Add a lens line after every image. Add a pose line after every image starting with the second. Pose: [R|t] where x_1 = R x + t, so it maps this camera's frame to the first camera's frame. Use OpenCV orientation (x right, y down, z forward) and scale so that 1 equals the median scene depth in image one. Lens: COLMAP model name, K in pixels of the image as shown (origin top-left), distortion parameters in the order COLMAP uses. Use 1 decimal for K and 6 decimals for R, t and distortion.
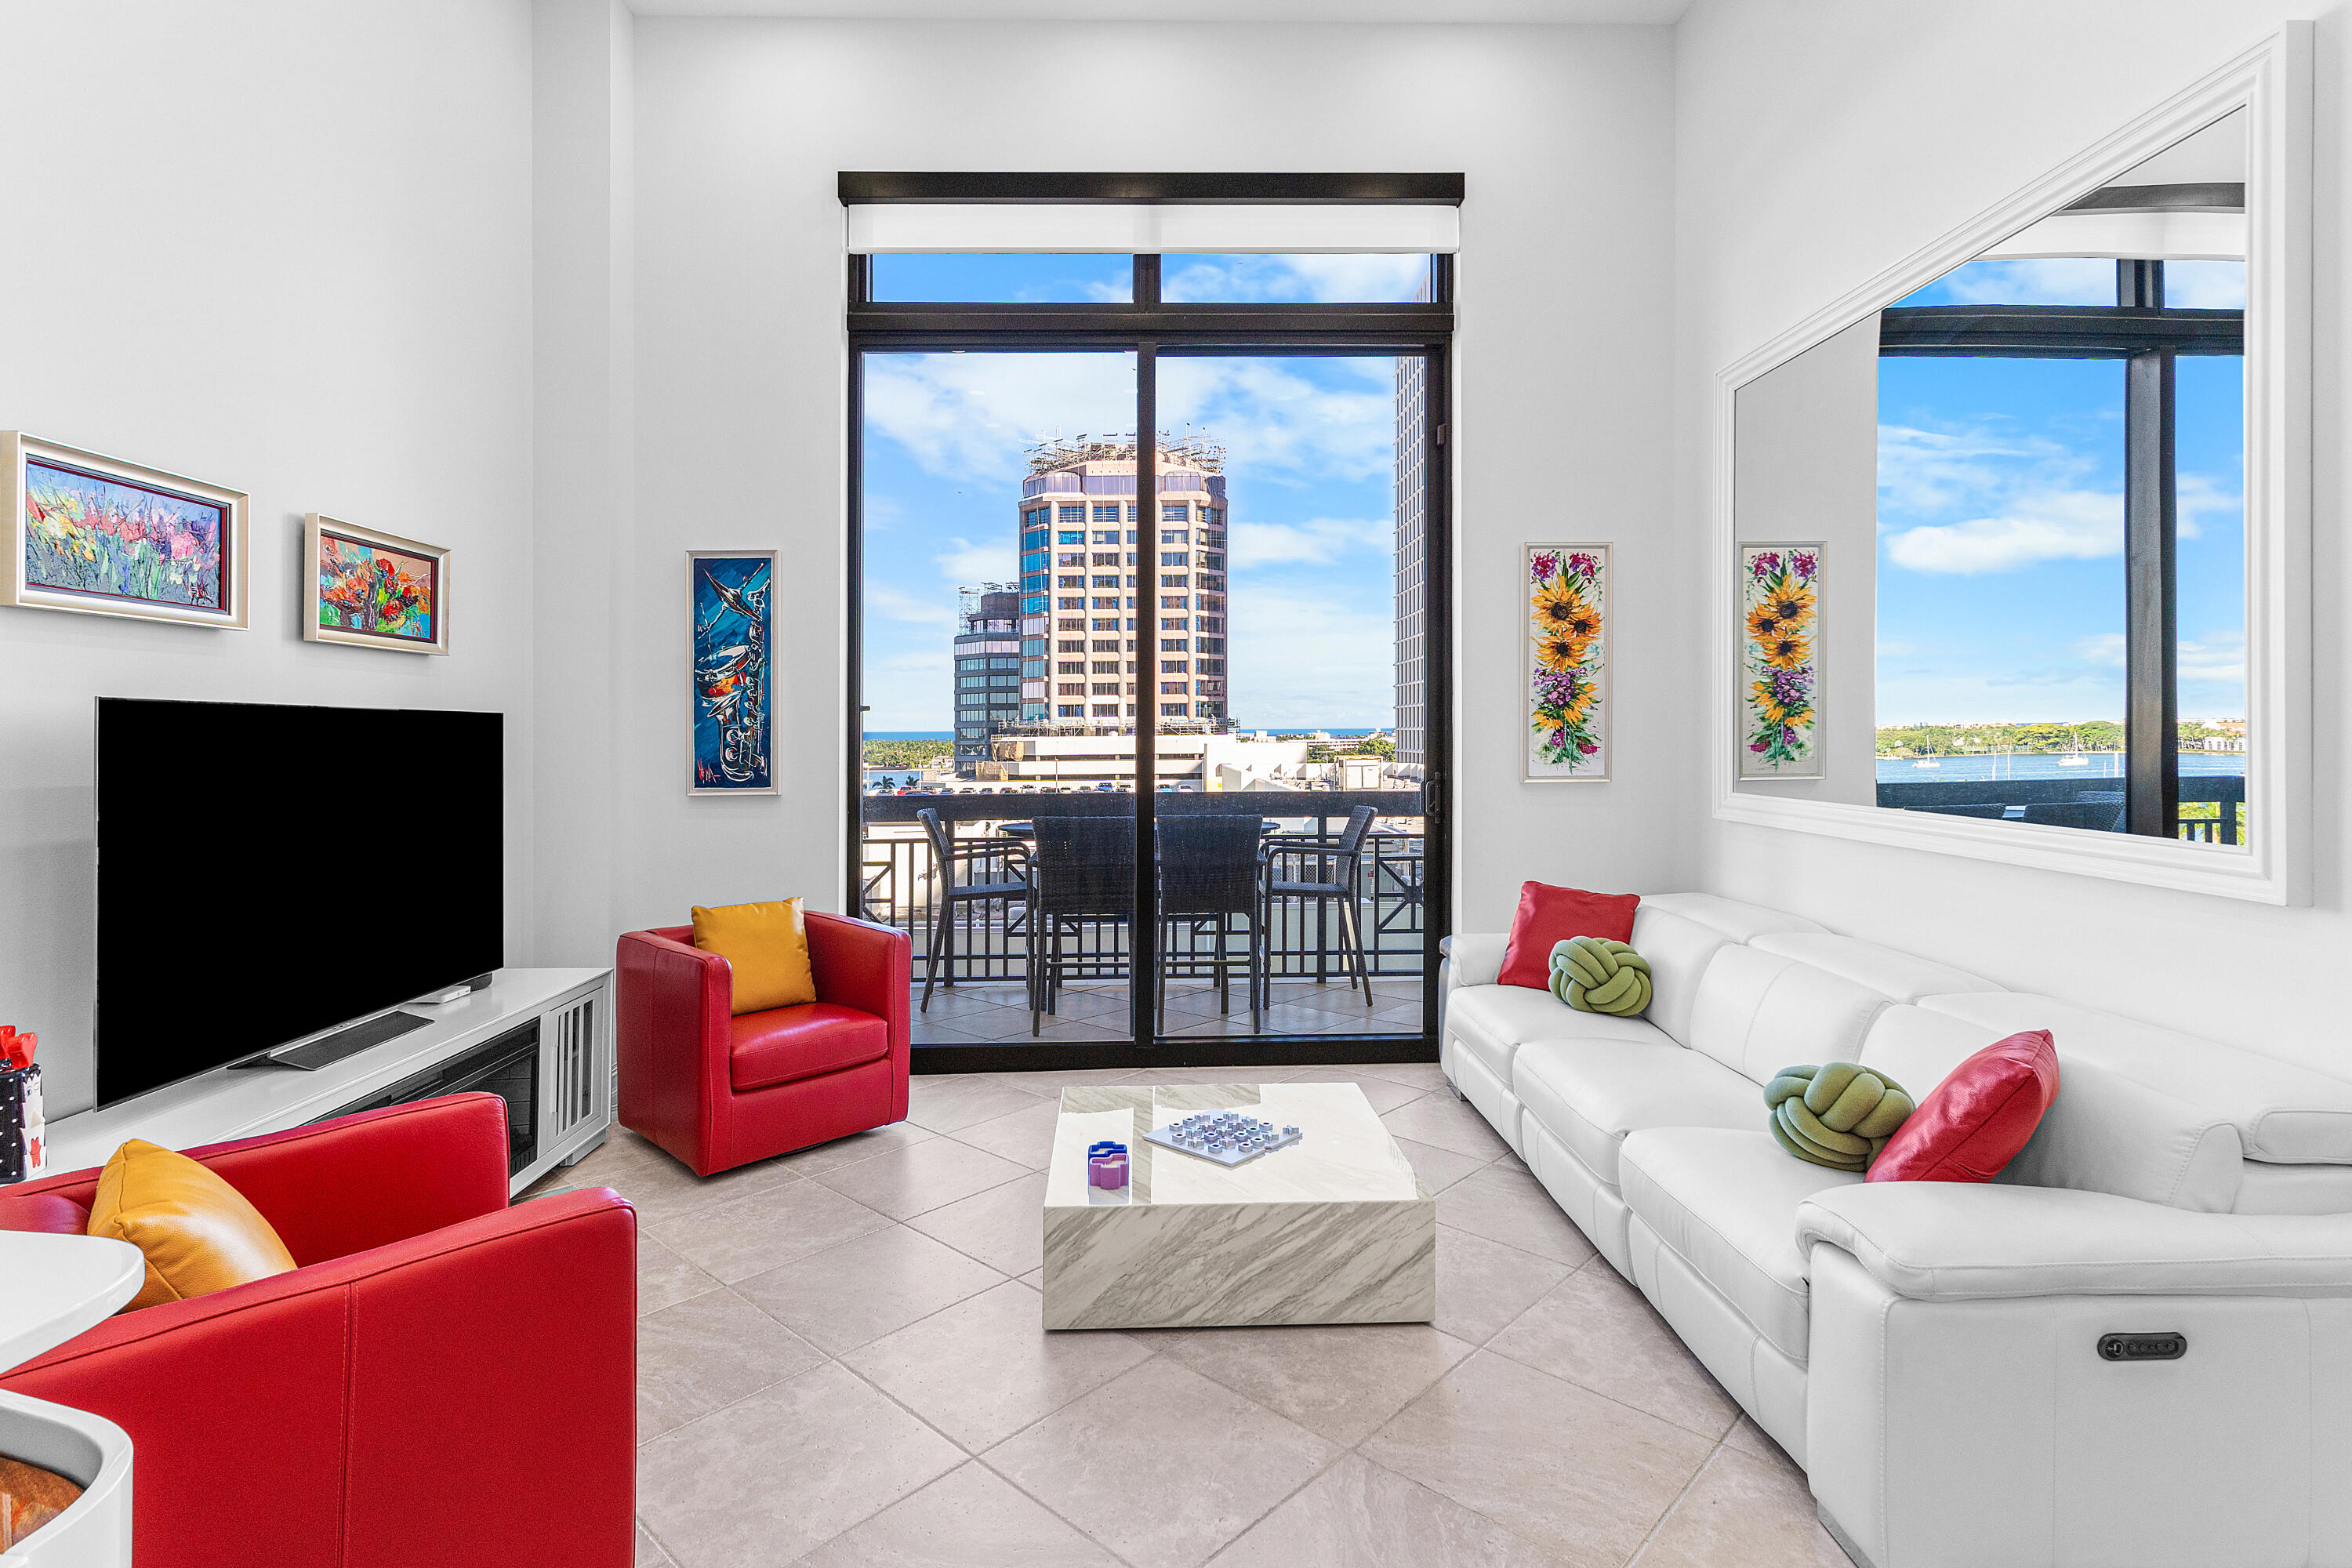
lens RADIAL K [[1155.3, 0, 1179.5], [0, 1155.3, 746.1], [0, 0, 1]] dist [0.000353, -0.000296]
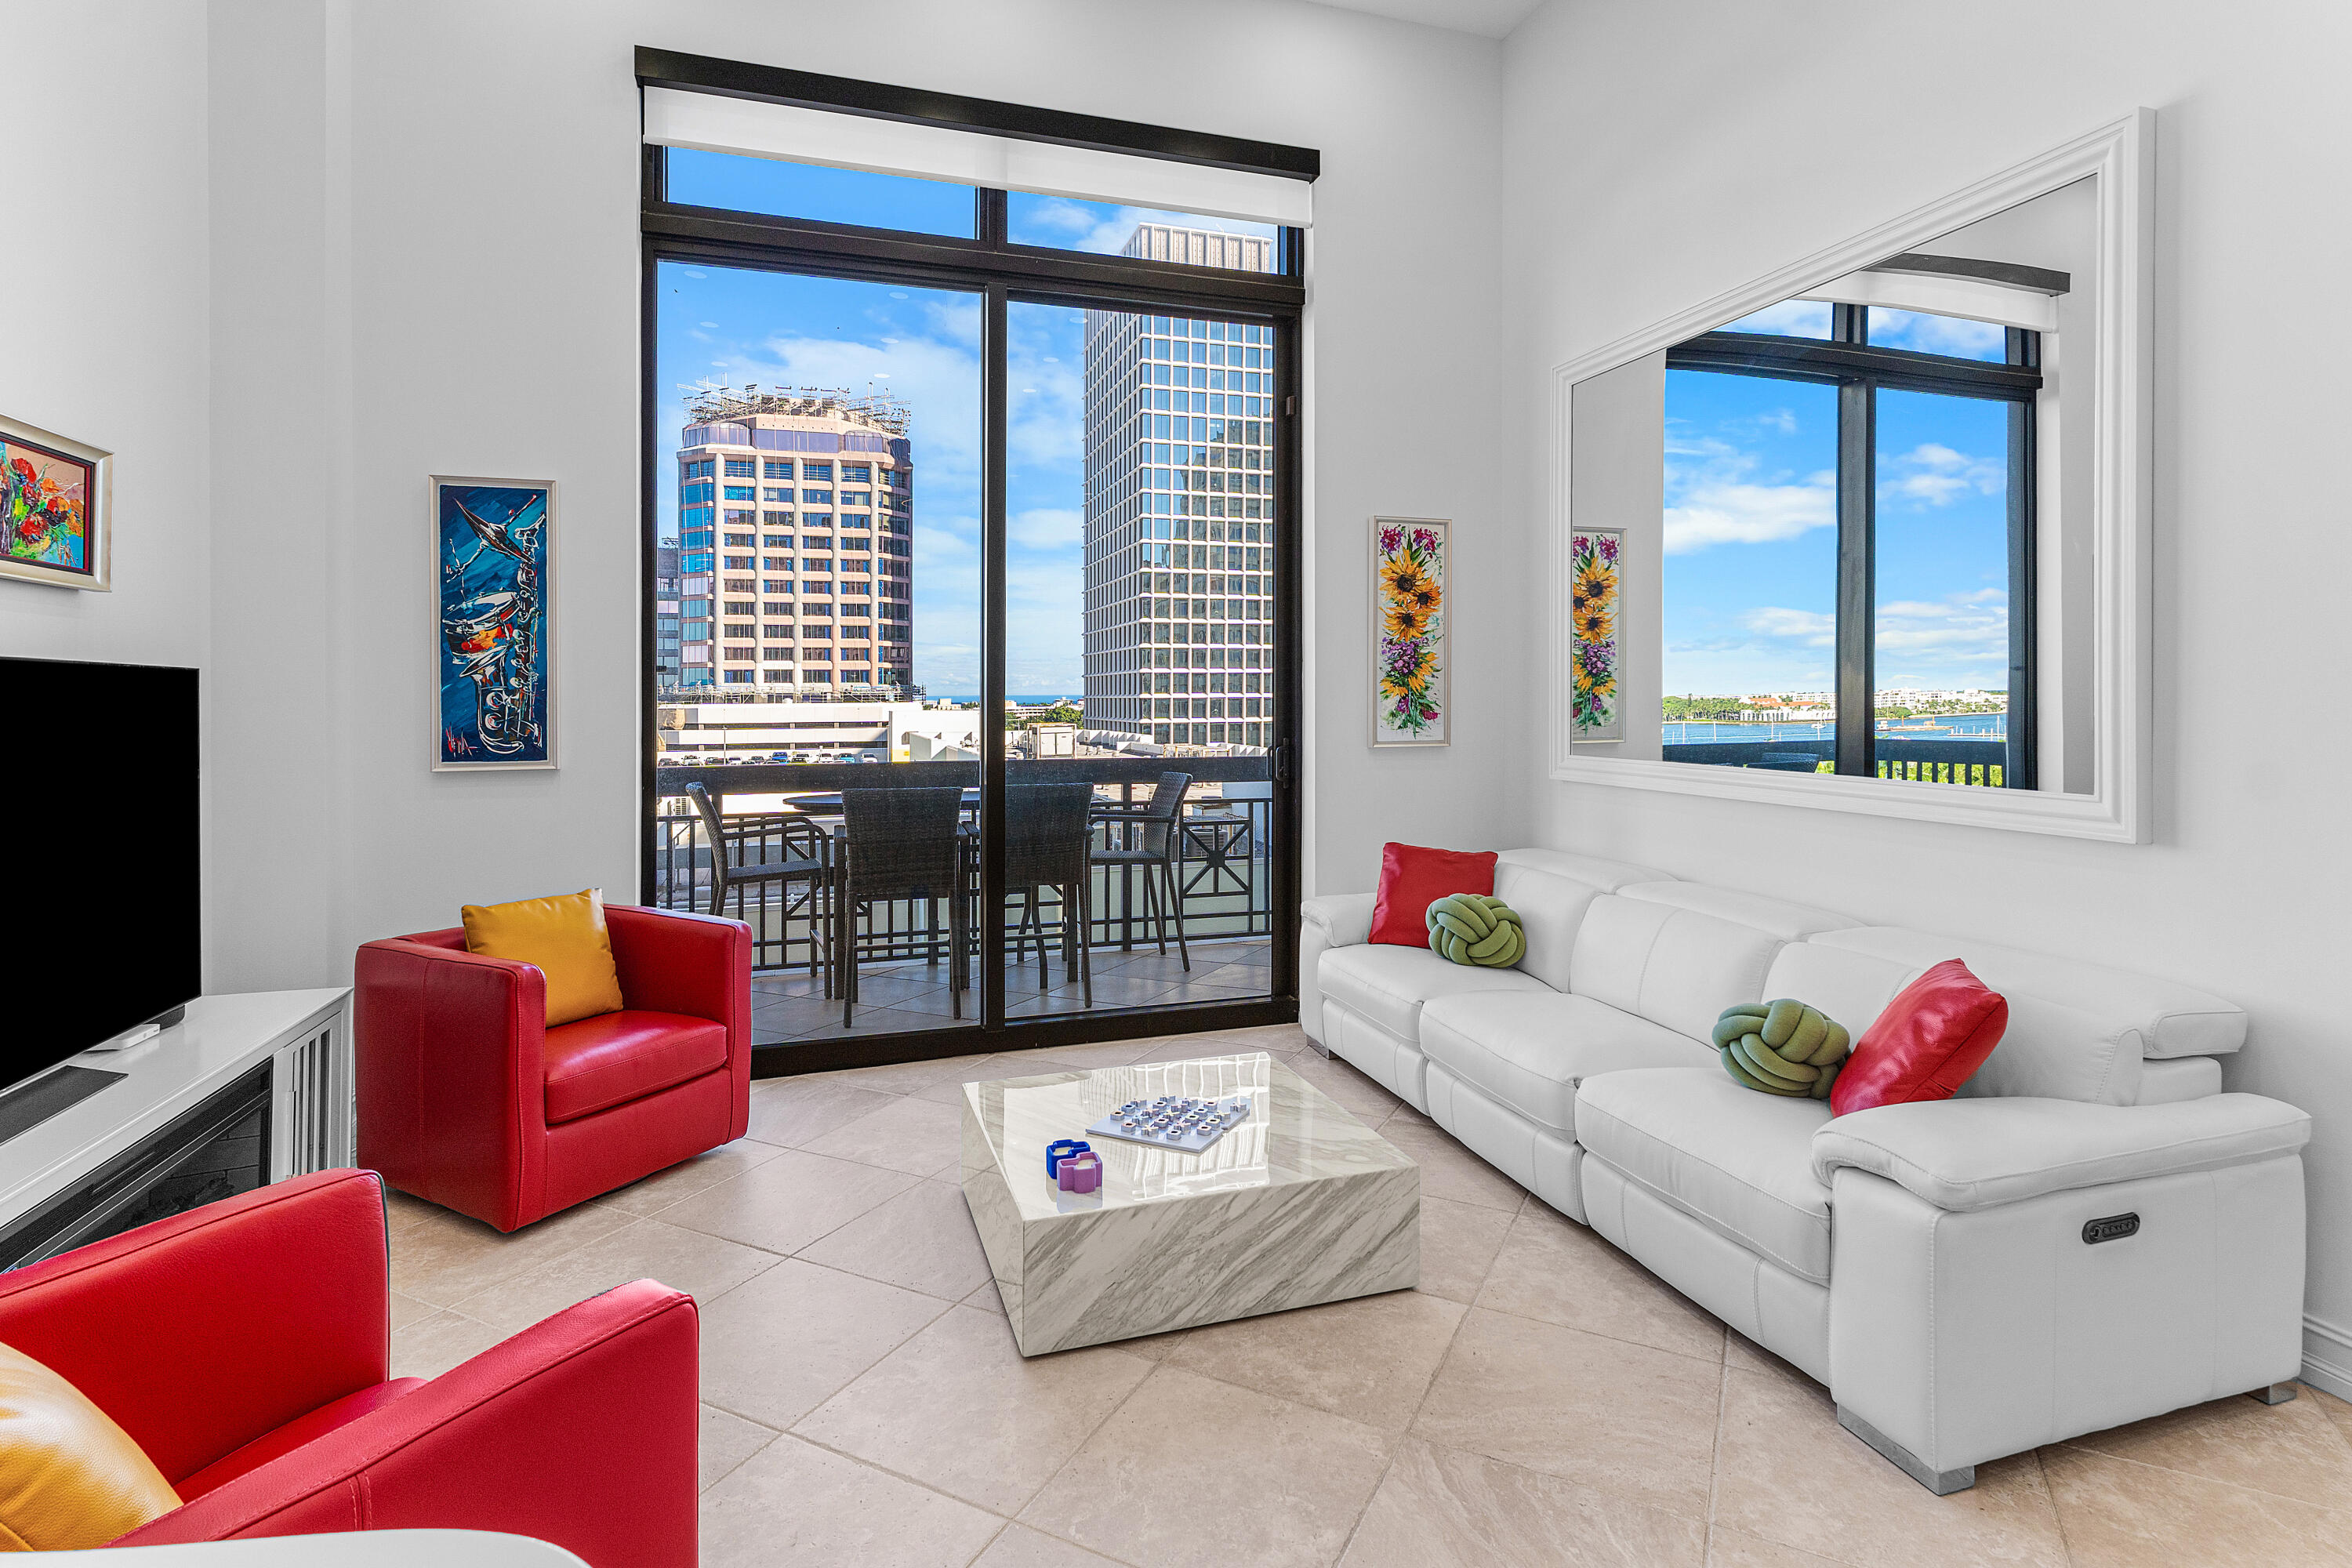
lens RADIAL K [[1133.6, 0, 1180.3], [0, 1133.6, 720.1], [0, 0, 1]] dist [0.002373, -0.001358]
pose [[0.957831, -0.001150, 0.287331, -0.160963], [-0.000364, 0.999986, 0.005216, 0.001740], [-0.287333, -0.005101, 0.957817, 0.075002]]
